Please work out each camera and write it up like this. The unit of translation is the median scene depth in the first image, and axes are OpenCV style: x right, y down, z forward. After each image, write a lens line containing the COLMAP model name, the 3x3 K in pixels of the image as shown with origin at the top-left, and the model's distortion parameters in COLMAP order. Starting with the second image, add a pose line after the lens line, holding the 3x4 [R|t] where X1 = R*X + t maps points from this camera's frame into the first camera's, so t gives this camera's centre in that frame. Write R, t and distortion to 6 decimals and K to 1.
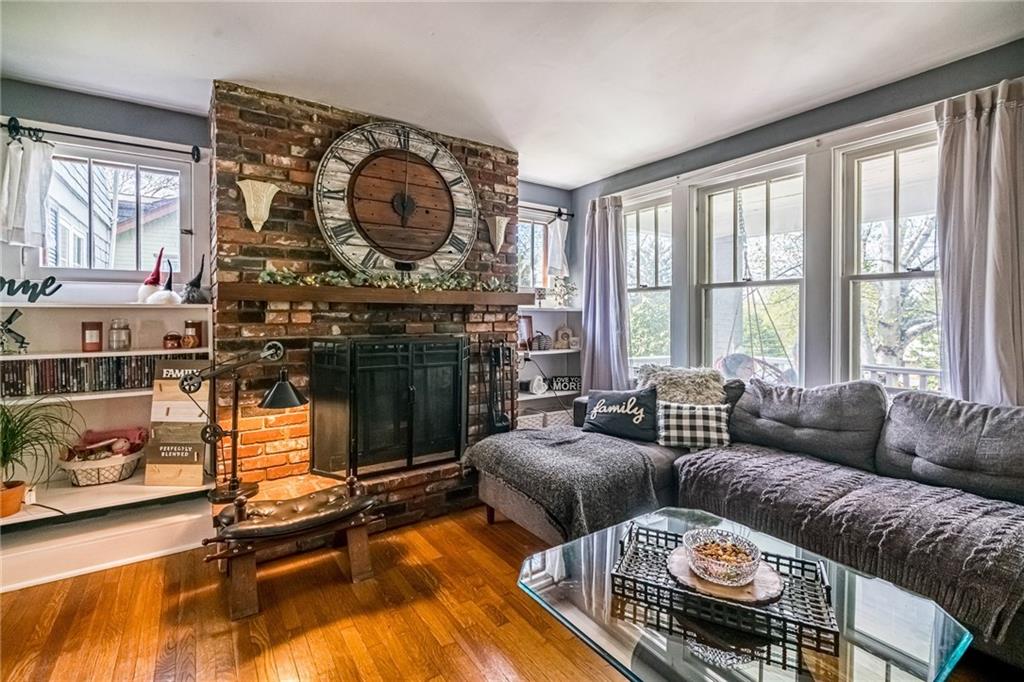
lens RADIAL K [[472.8, 0, 519.4], [0, 472.8, 318.1], [0, 0, 1]] dist [-0.007753, 0.000108]
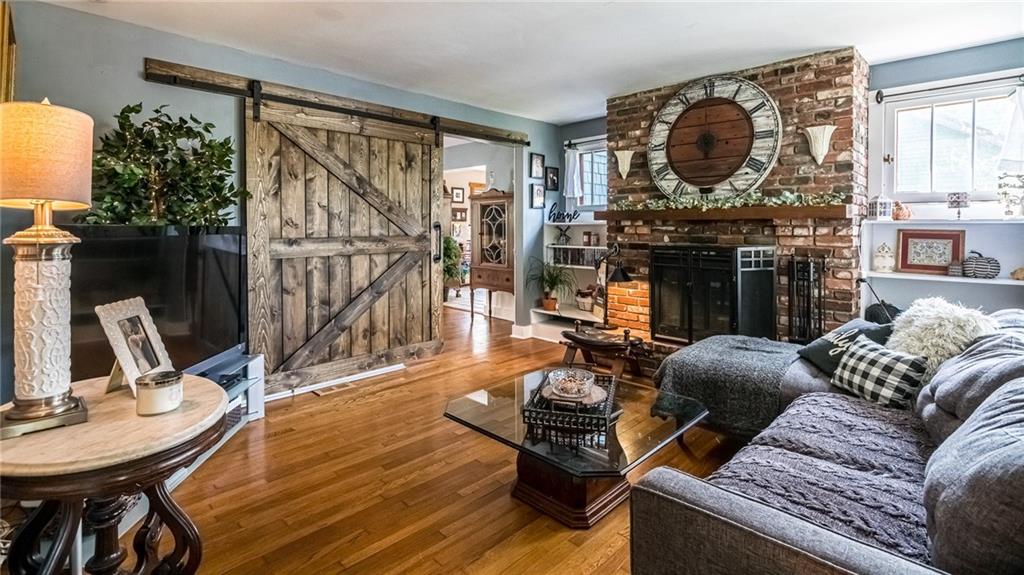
lens RADIAL K [[467.7, 0, 512.6], [0, 467.7, 227.4], [0, 0, 1]] dist [-0.005523, 0.000658]
pose [[0.193042, 0.000630, -0.981190, 0.910463], [-0.005615, 0.999984, -0.000463, -0.006225], [0.981174, 0.005599, 0.193043, 0.252369]]
